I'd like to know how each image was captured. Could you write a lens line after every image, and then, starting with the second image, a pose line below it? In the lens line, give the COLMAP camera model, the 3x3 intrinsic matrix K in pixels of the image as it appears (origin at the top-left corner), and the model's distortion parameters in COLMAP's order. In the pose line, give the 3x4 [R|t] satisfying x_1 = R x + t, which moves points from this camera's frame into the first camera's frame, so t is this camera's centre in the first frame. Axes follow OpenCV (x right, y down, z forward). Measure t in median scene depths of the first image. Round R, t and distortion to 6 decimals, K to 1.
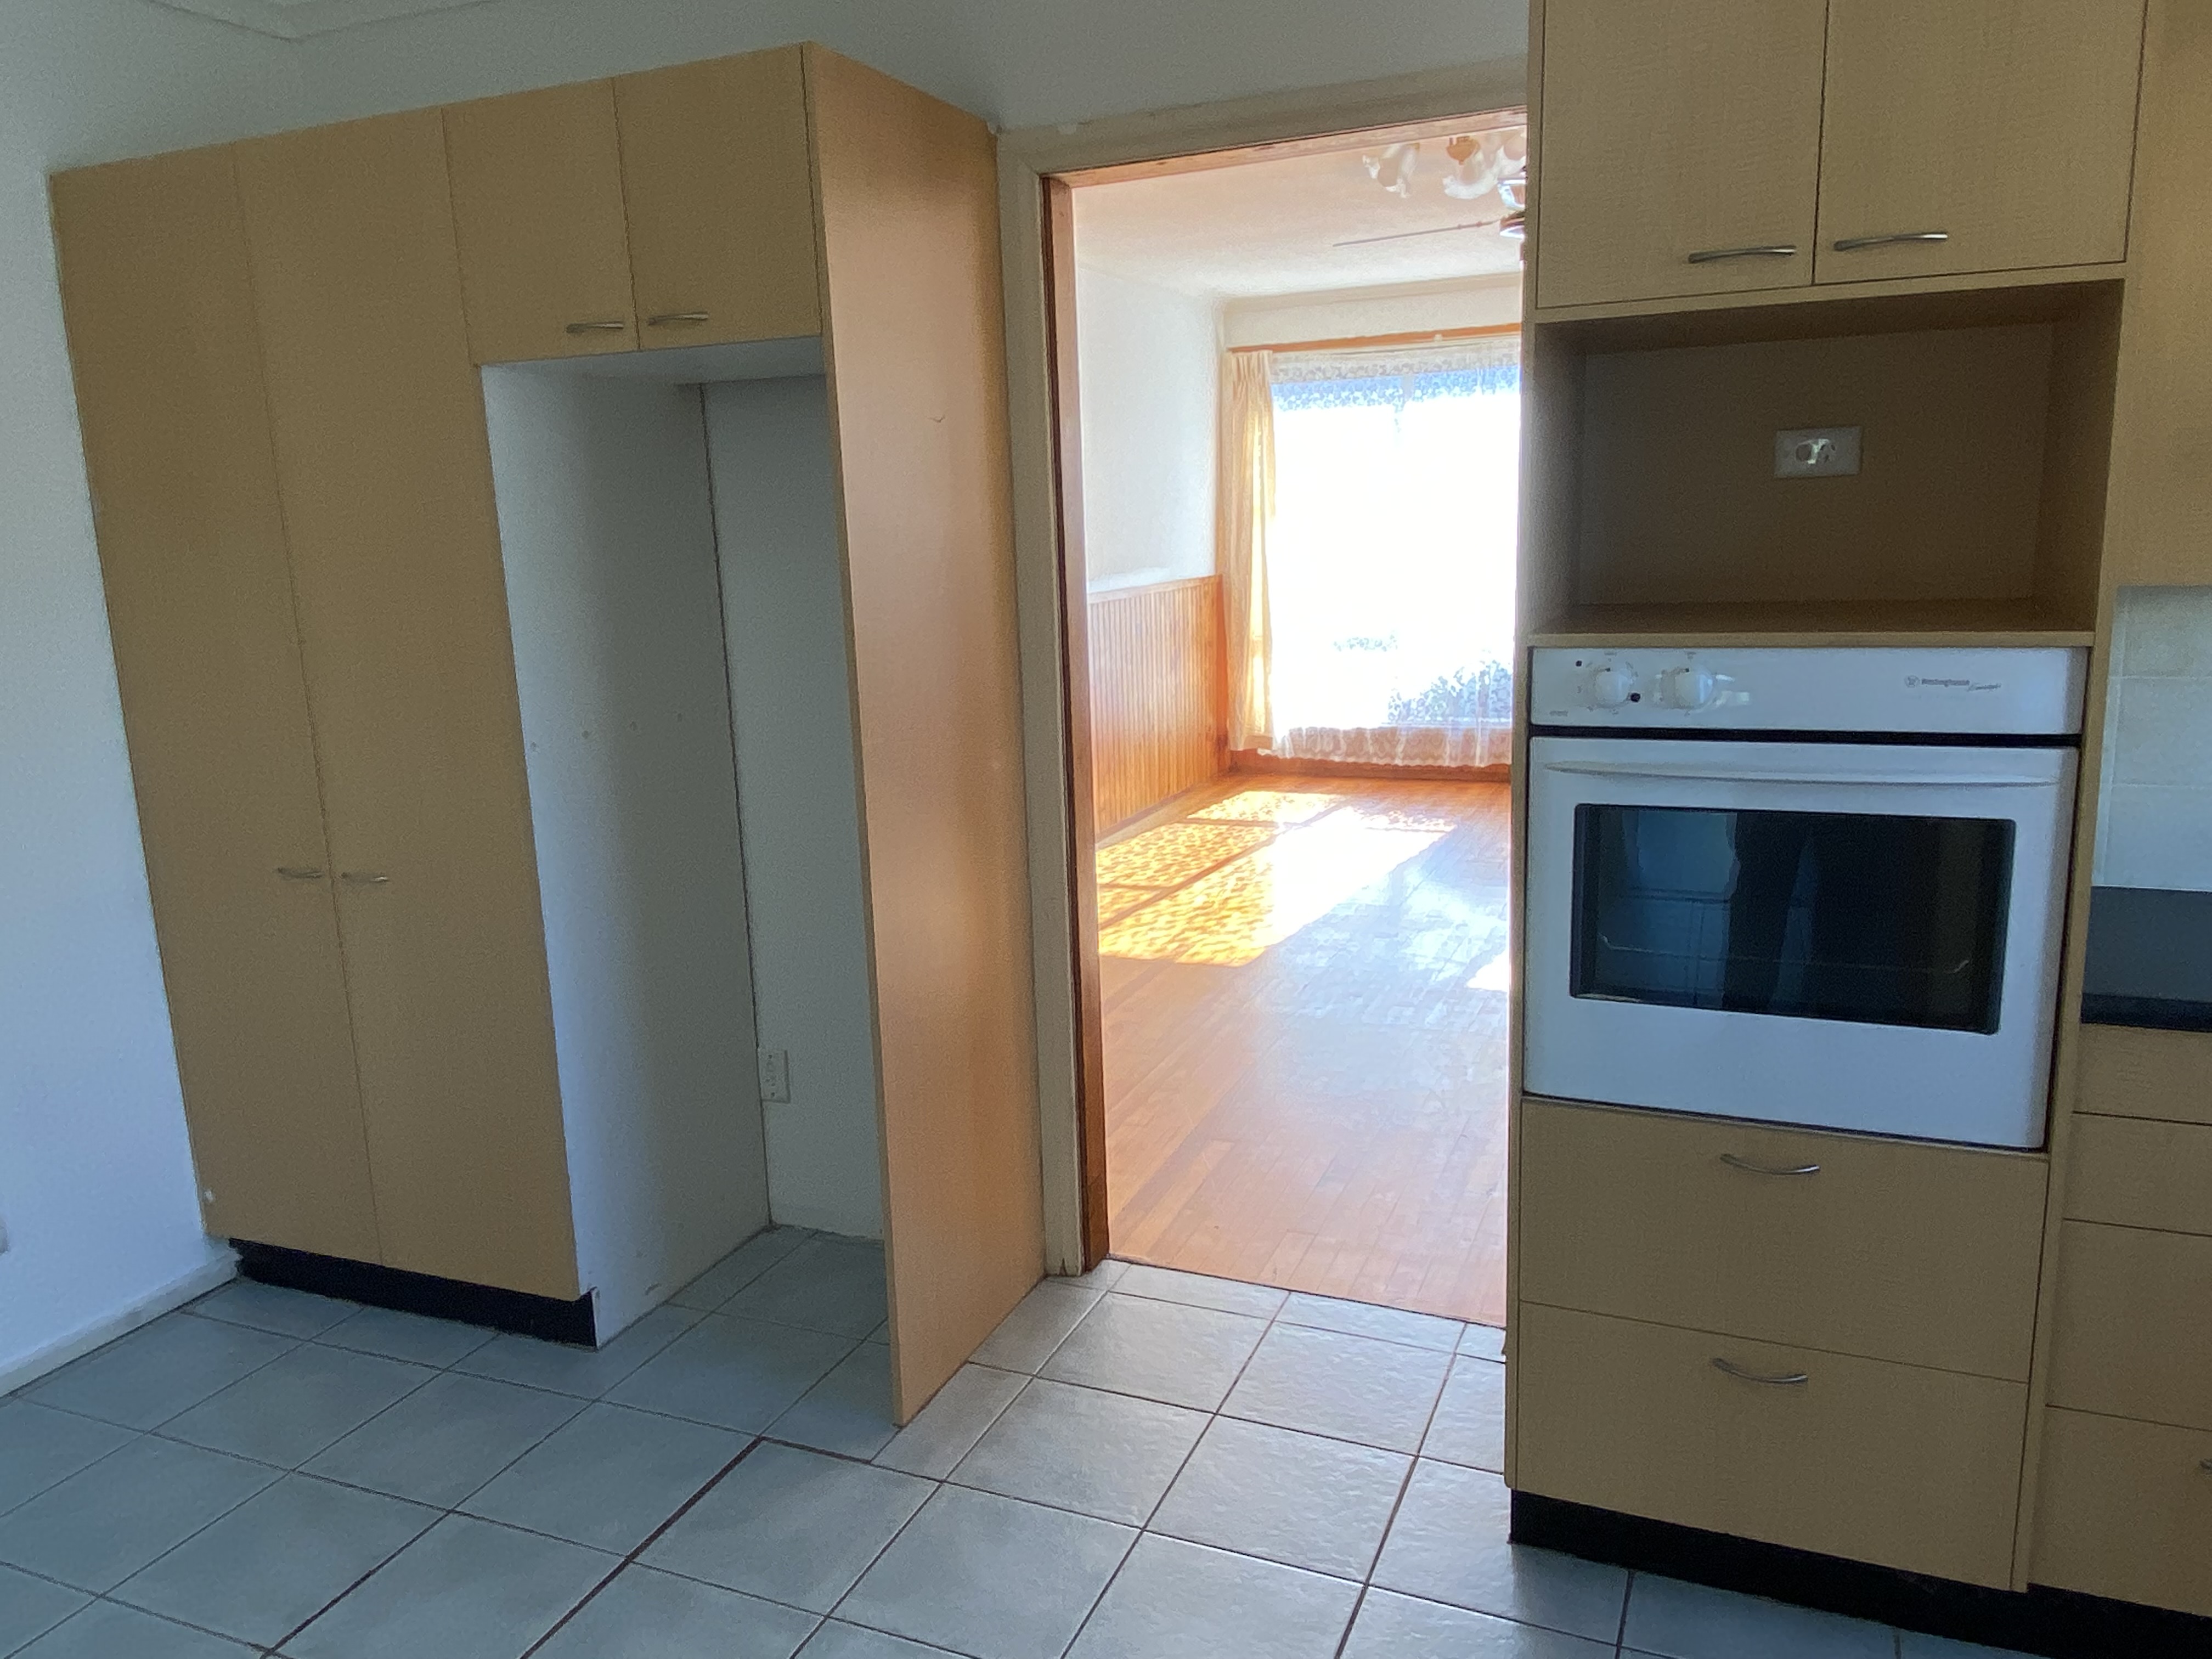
lens RADIAL K [[1596.7, 0, 1106.0], [0, 1596.7, 829.5], [0, 0, 1]] dist [-0.002478, -0.003773]
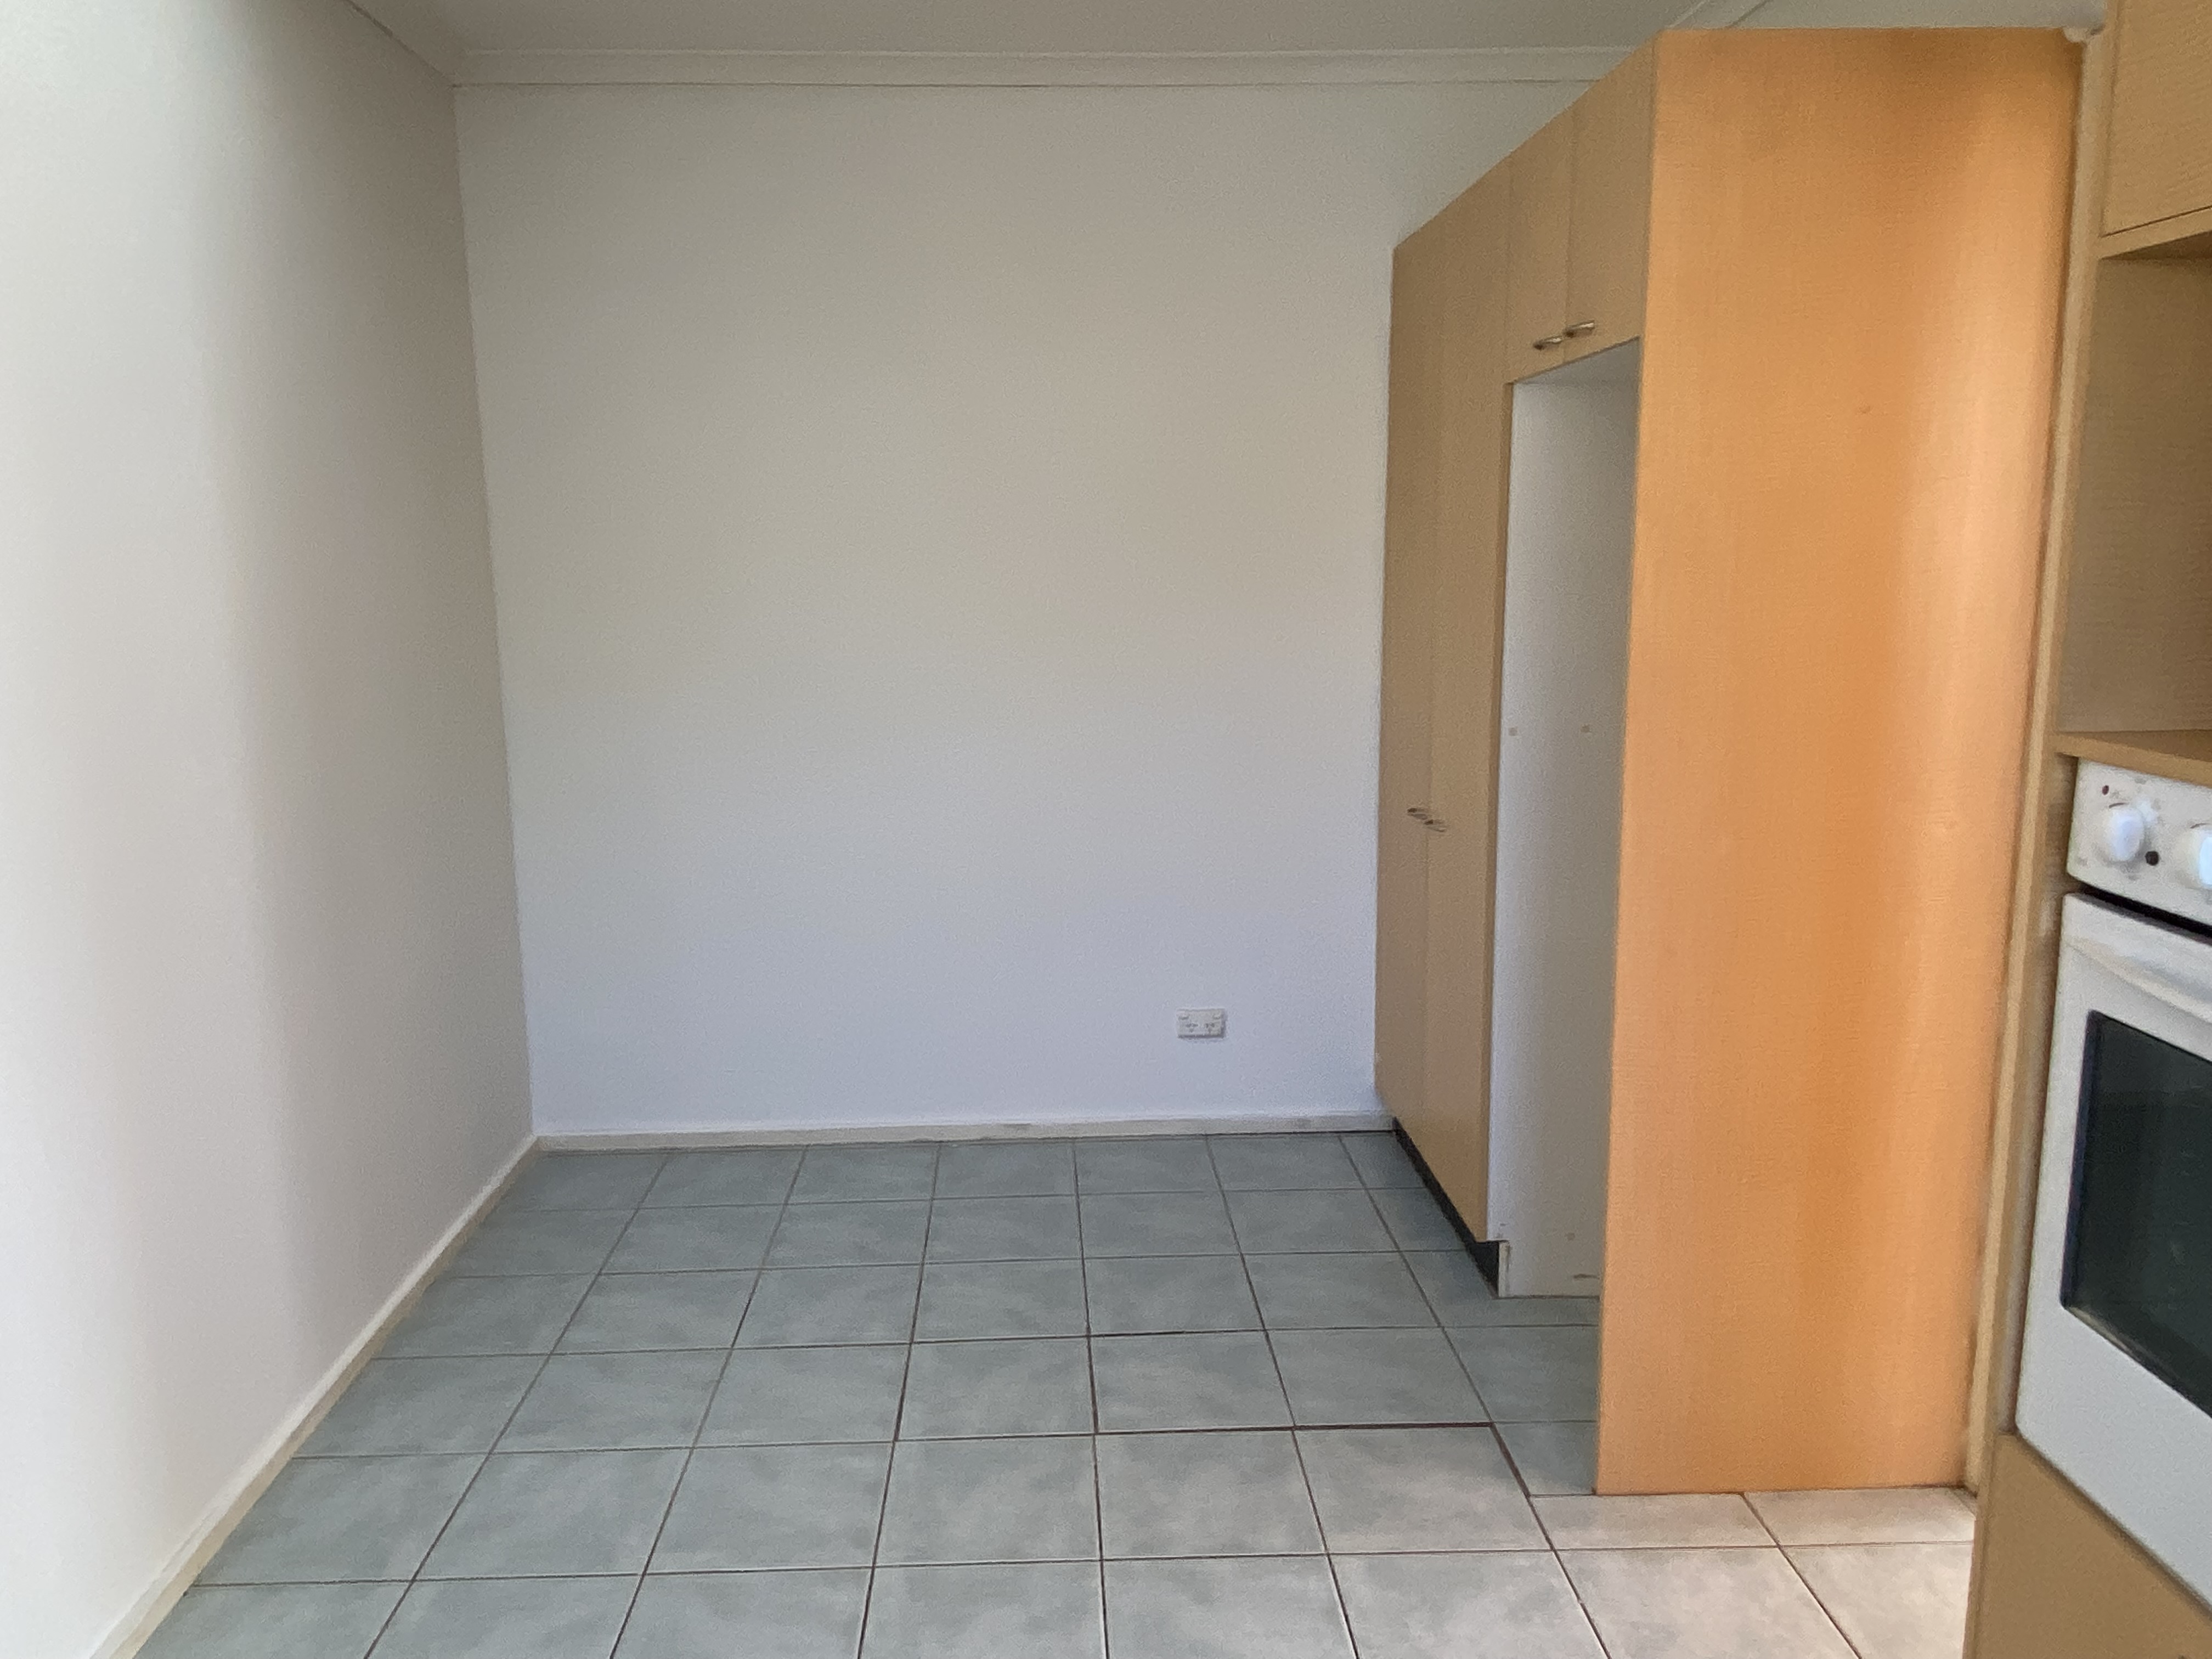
lens RADIAL K [[1596.7, 0, 1106.0], [0, 1596.7, 829.5], [0, 0, 1]] dist [-0.002478, -0.003773]
pose [[0.424142, 0.191250, -0.885171, 0.485422], [-0.188620, 0.974666, 0.120207, -0.063476], [0.885735, 0.115976, 0.449470, 0.261926]]
